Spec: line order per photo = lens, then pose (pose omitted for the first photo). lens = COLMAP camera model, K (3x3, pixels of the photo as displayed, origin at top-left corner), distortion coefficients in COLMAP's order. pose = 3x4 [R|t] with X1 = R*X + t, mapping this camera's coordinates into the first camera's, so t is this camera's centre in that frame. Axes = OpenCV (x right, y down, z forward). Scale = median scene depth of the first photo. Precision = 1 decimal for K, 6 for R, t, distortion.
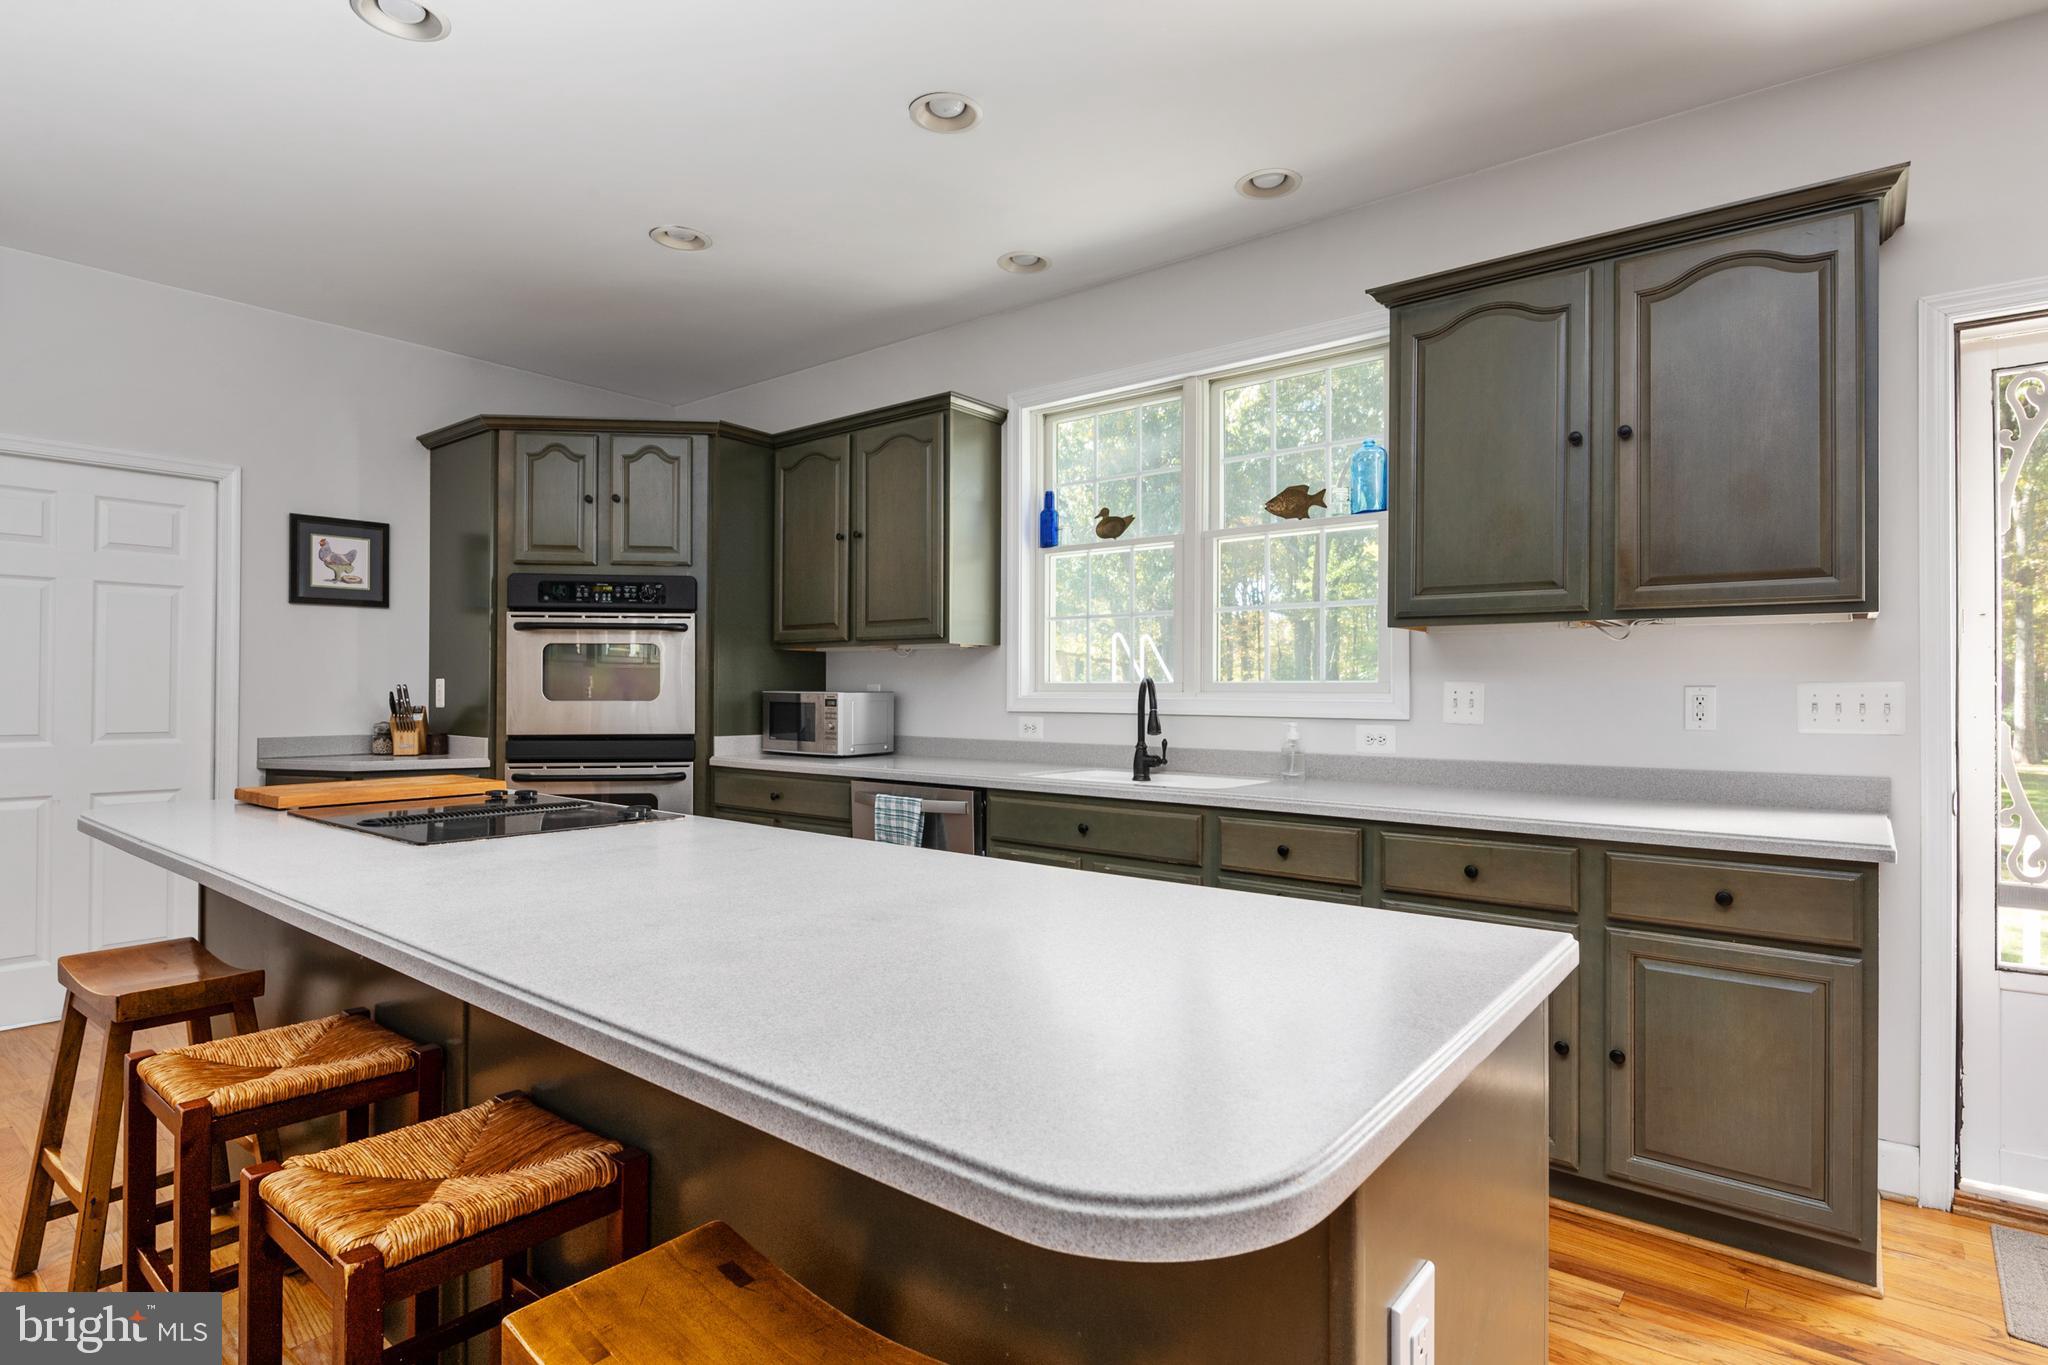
lens RADIAL K [[1048.6, 0, 1025.1], [0, 1048.6, 676.0], [0, 0, 1]] dist [-0.002650, -0.001214]
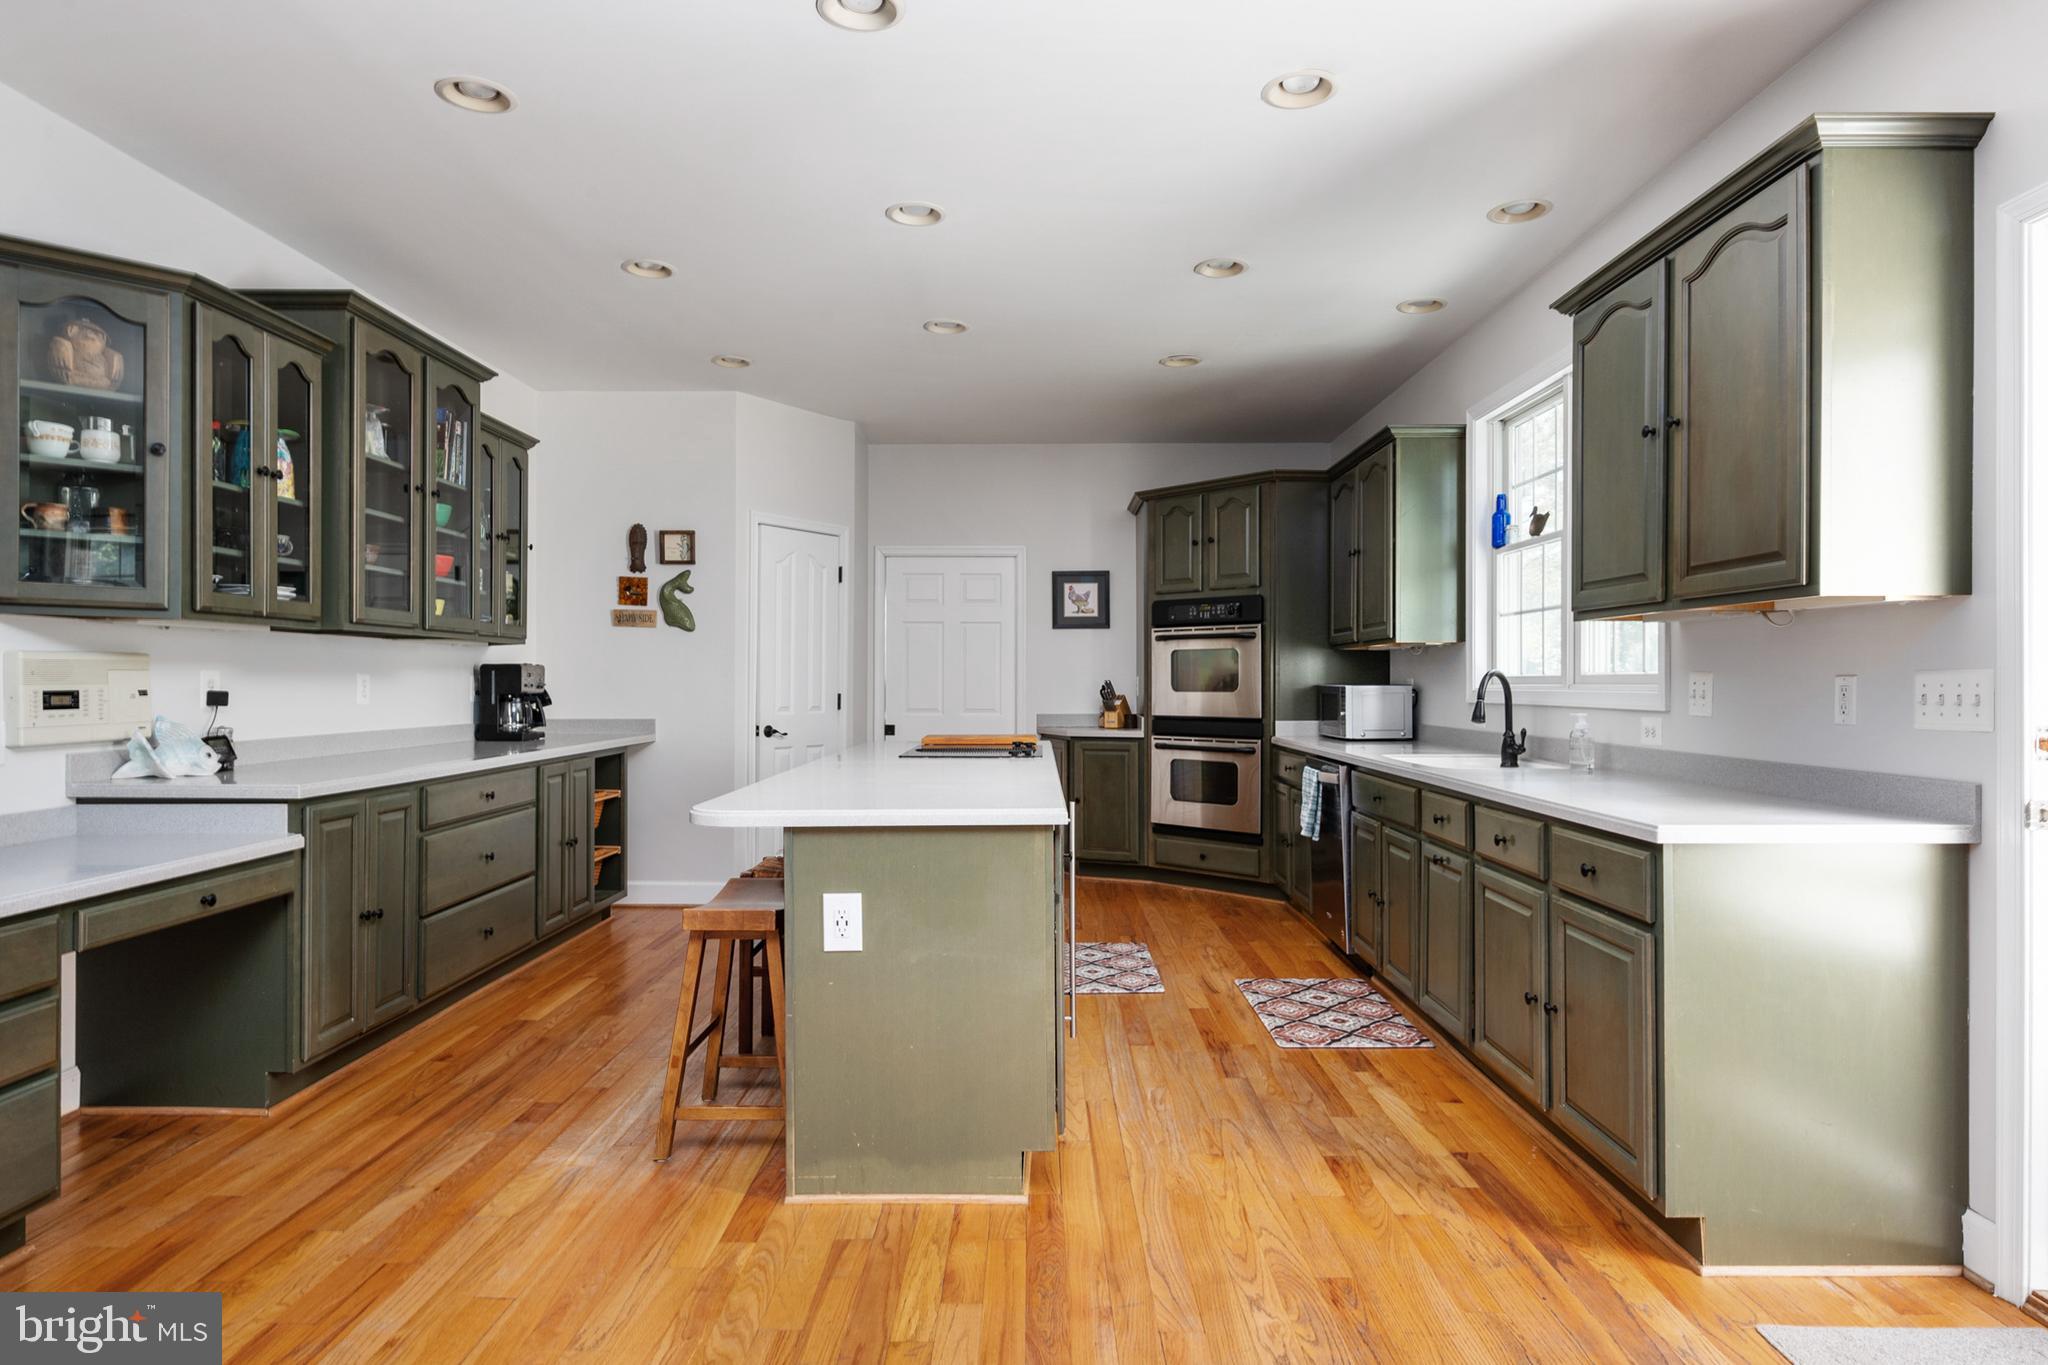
lens RADIAL K [[1181.1, 0, 1021.1], [0, 1181.1, 683.9], [0, 0, 1]] dist [0.005940, -0.000430]
pose [[0.608835, -0.002363, -0.793293, 0.662270], [0.012177, 0.999906, 0.006368, 0.001032], [0.793203, -0.013537, 0.608806, -0.111593]]
